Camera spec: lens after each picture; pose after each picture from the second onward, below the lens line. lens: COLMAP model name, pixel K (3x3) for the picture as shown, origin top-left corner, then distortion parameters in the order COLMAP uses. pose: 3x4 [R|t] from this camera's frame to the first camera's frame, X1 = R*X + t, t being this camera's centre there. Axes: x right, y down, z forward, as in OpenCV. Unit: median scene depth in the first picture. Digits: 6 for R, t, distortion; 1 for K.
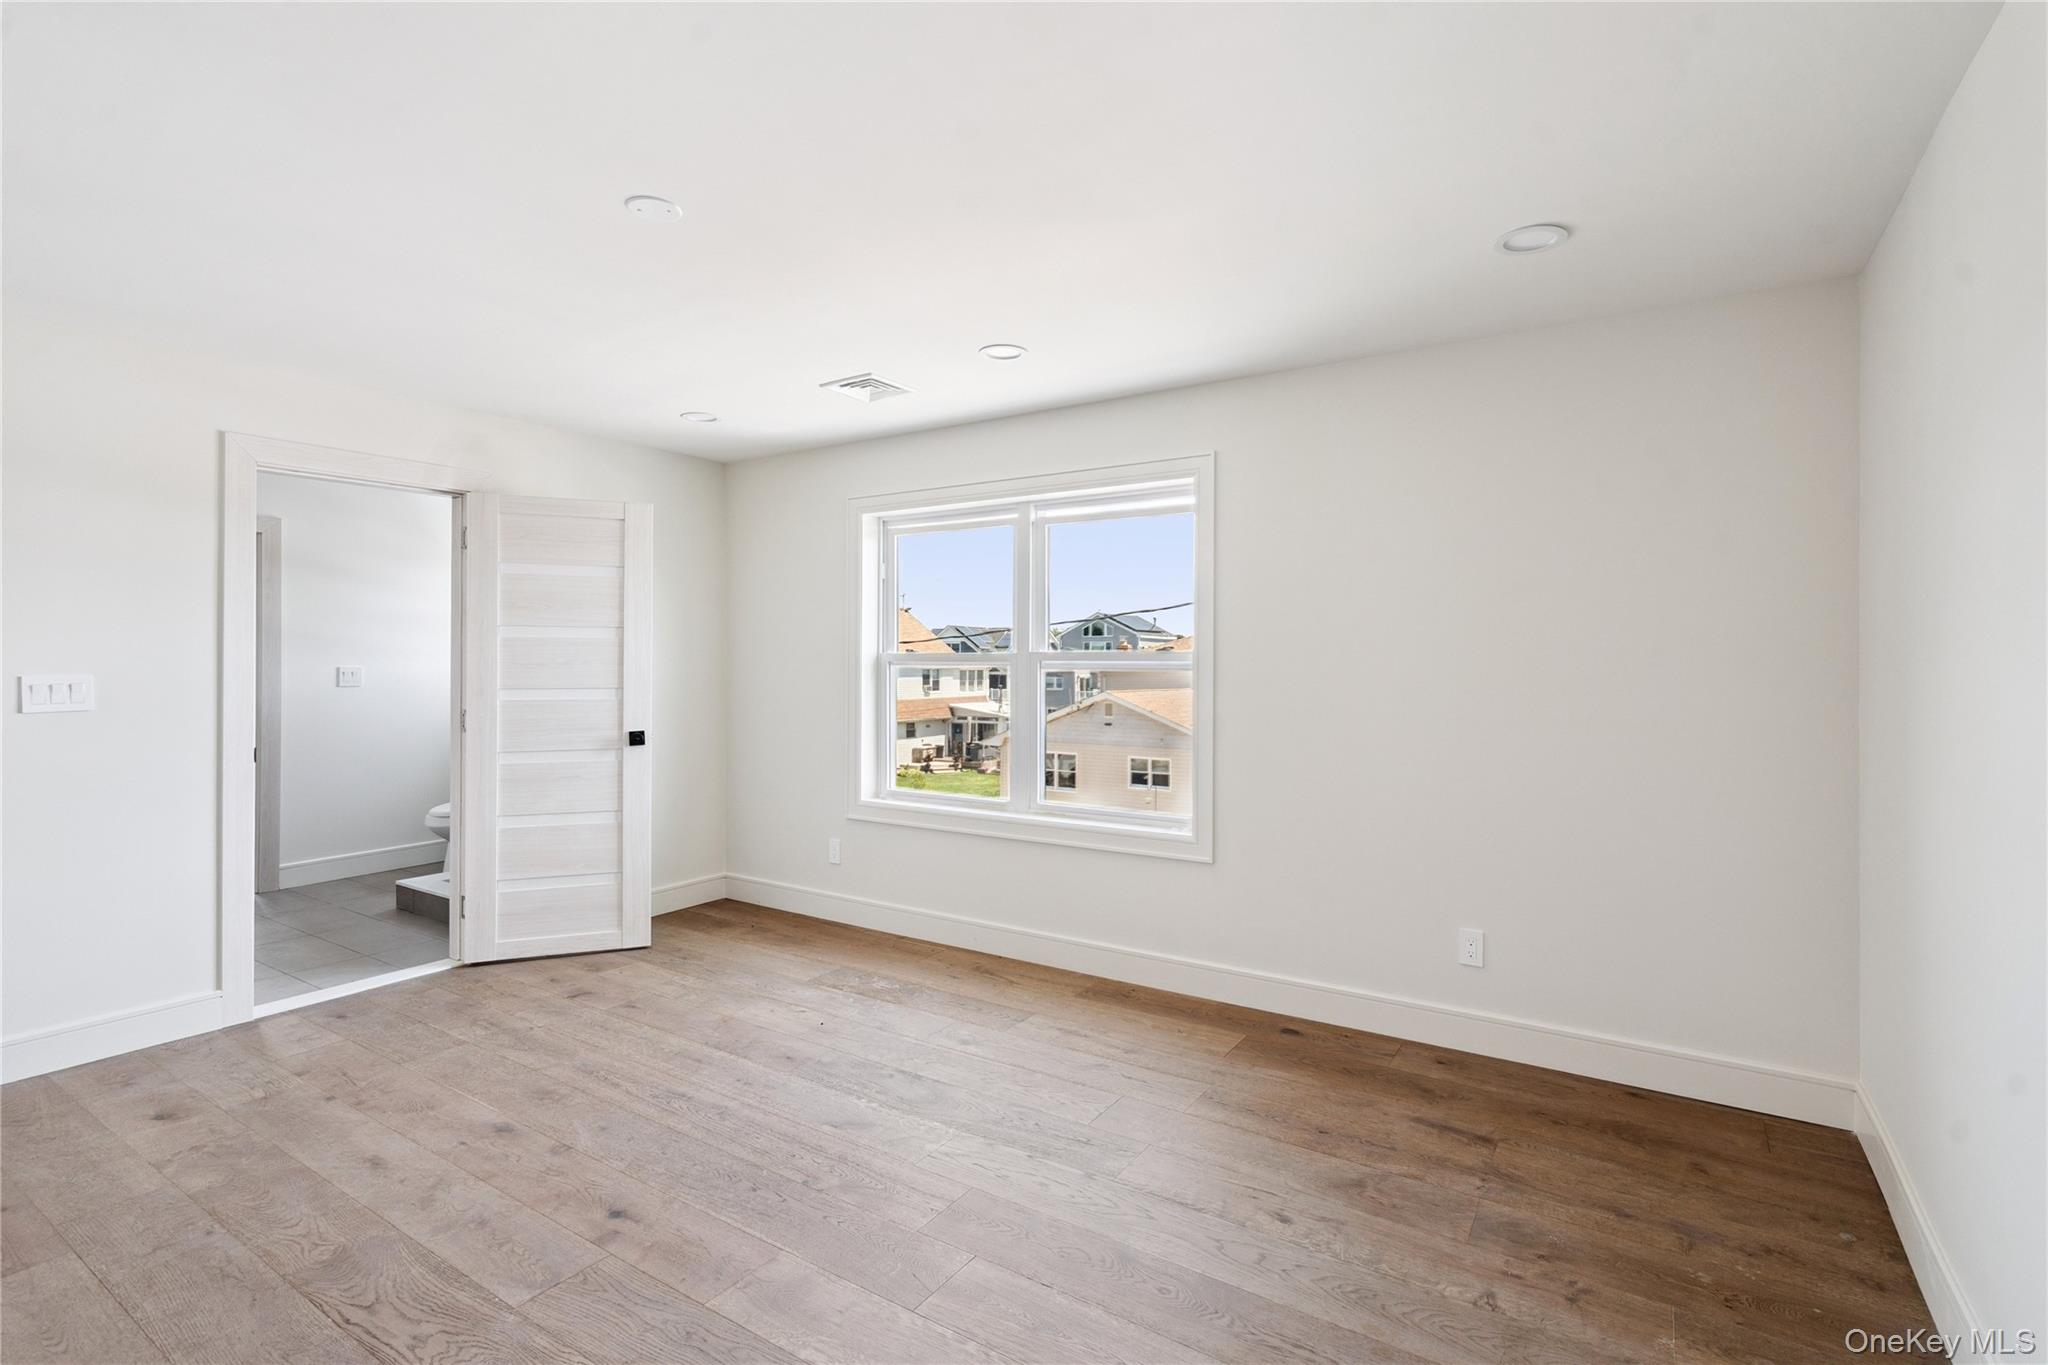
lens RADIAL K [[952.3, 0, 1017.0], [0, 952.3, 661.2], [0, 0, 1]] dist [-0.007328, 0.004964]
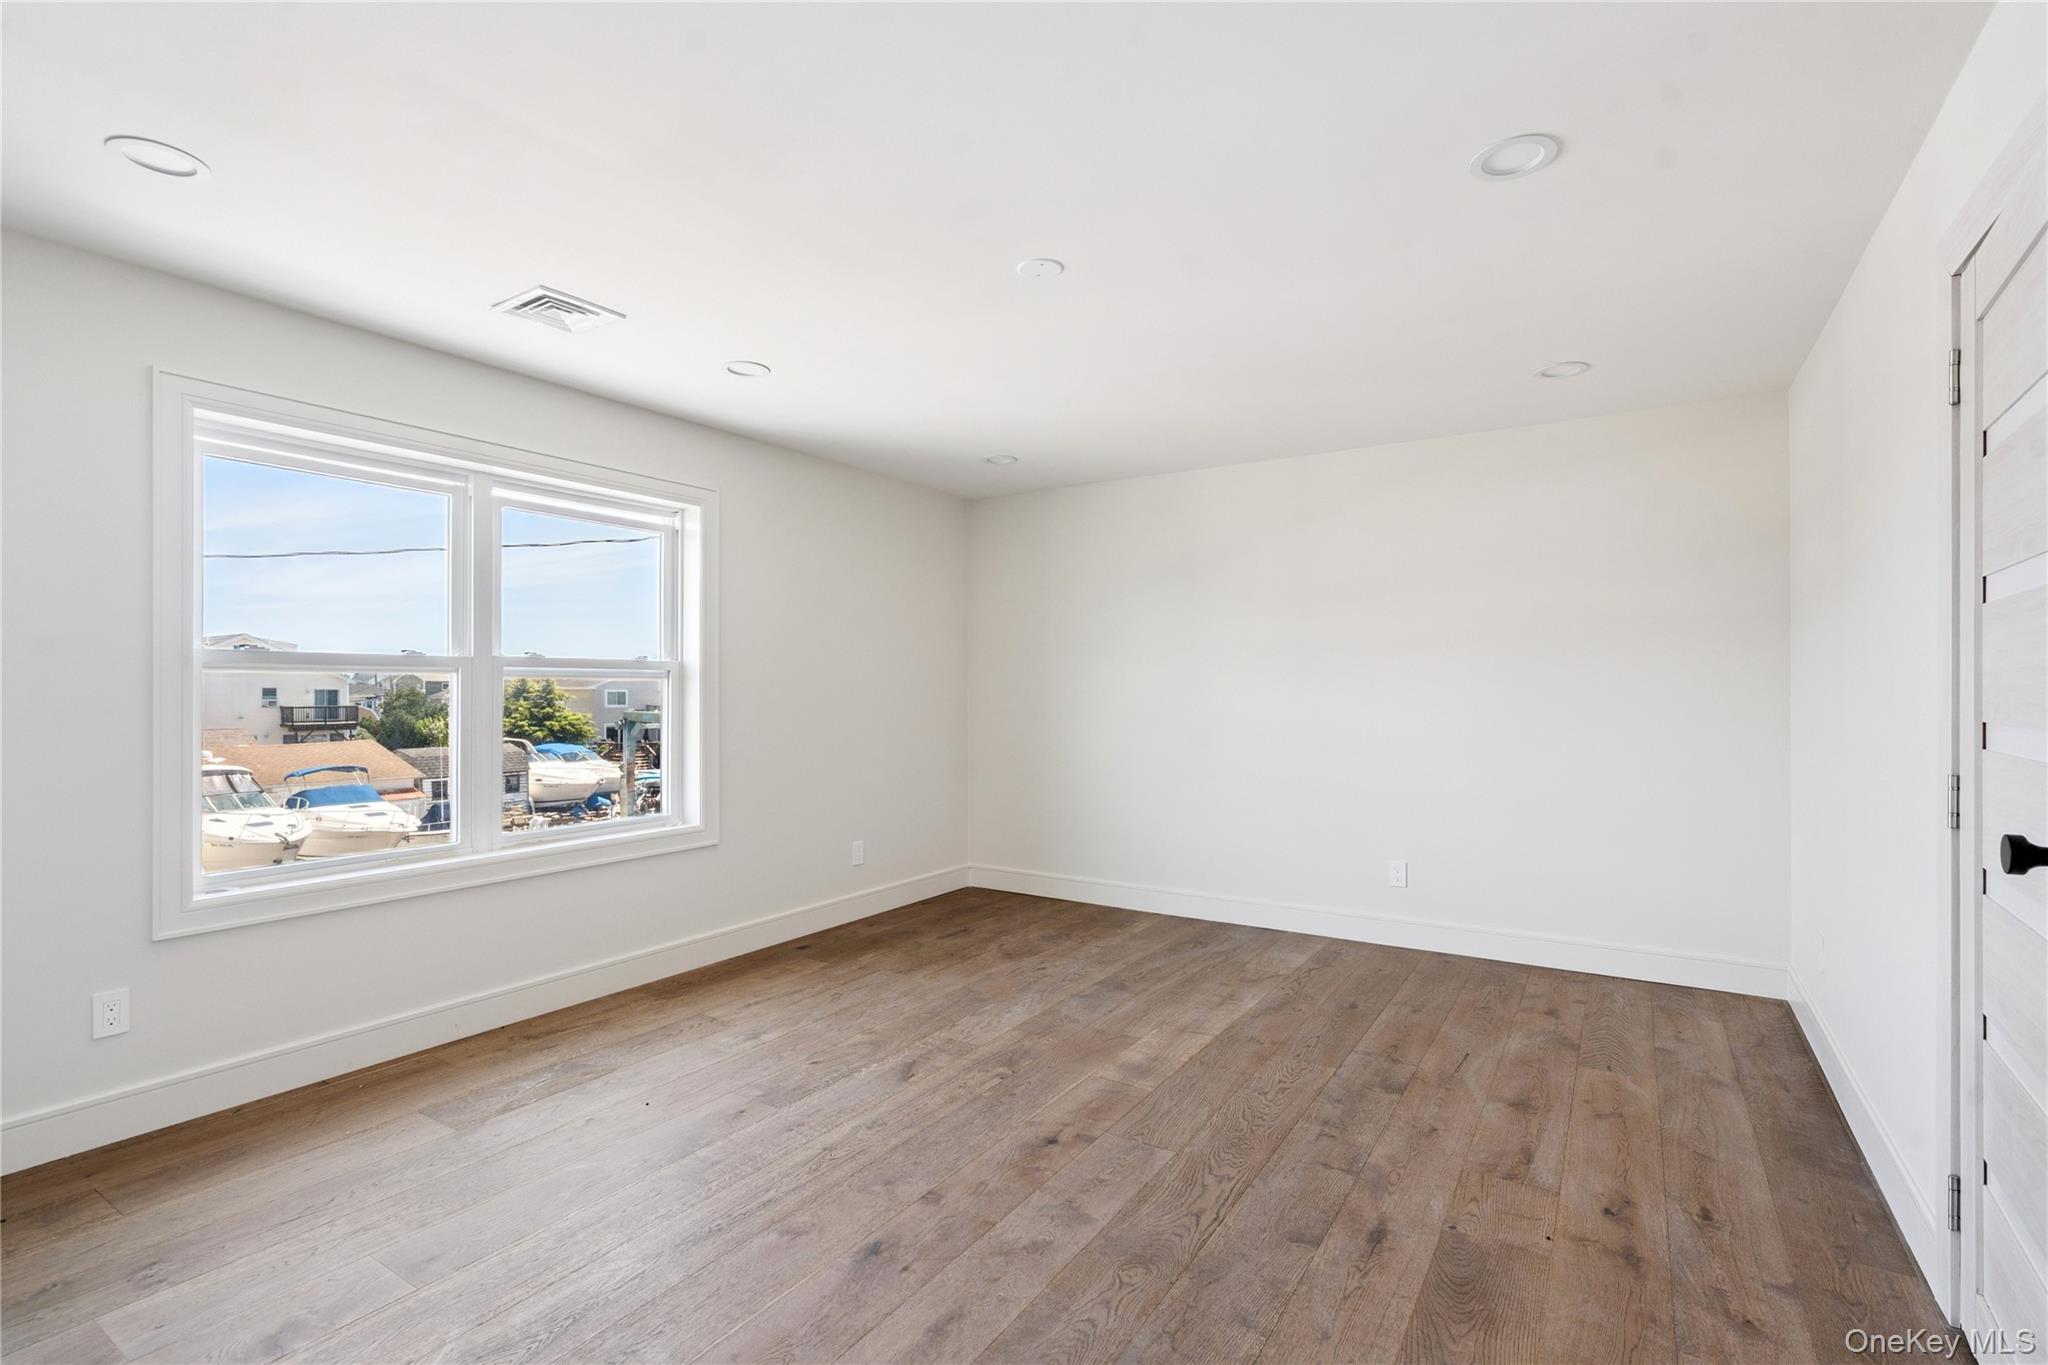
lens RADIAL K [[952.3, 0, 1018.1], [0, 952.3, 696.3], [0, 0, 1]] dist [-0.007328, 0.004964]
pose [[-0.009724, -0.009127, 0.999911, -1.172489], [0.001102, 0.999958, 0.009138, 0.025827], [-0.999952, 0.001190, -0.009713, 0.787752]]
